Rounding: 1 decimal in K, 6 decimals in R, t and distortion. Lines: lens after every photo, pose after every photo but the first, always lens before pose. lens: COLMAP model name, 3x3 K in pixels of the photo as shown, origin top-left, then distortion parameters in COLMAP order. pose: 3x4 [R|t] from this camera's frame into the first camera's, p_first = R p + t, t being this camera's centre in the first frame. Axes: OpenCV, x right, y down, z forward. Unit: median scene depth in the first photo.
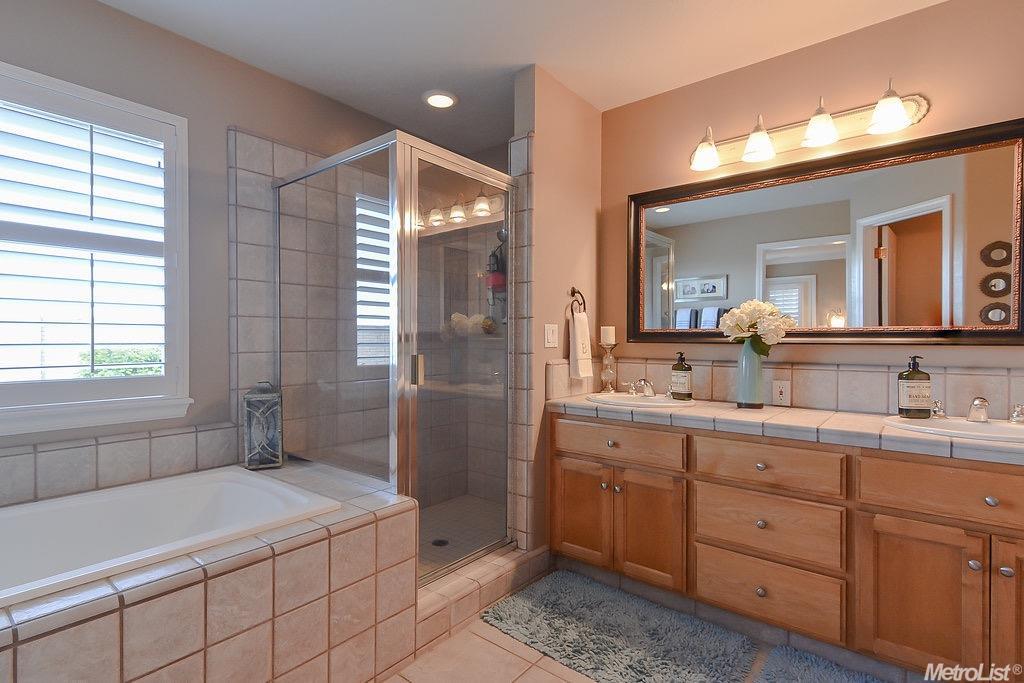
lens RADIAL K [[493.7, 0, 513.9], [0, 493.7, 339.7], [0, 0, 1]] dist [0.022664, -0.001632]
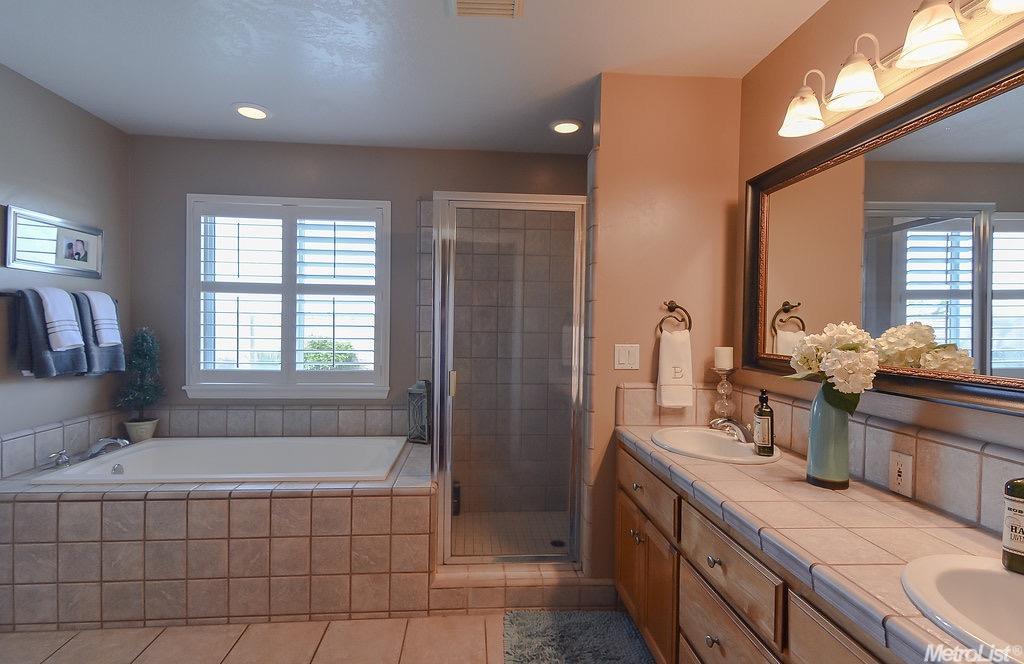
lens RADIAL K [[491.3, 0, 514.3], [0, 491.3, 331.9], [0, 0, 1]] dist [0.023118, 0.000163]
pose [[0.693343, 0.017728, -0.720389, 0.682240], [-0.015589, 0.999832, 0.009601, -0.069051], [0.720439, 0.004574, 0.693503, 0.241748]]
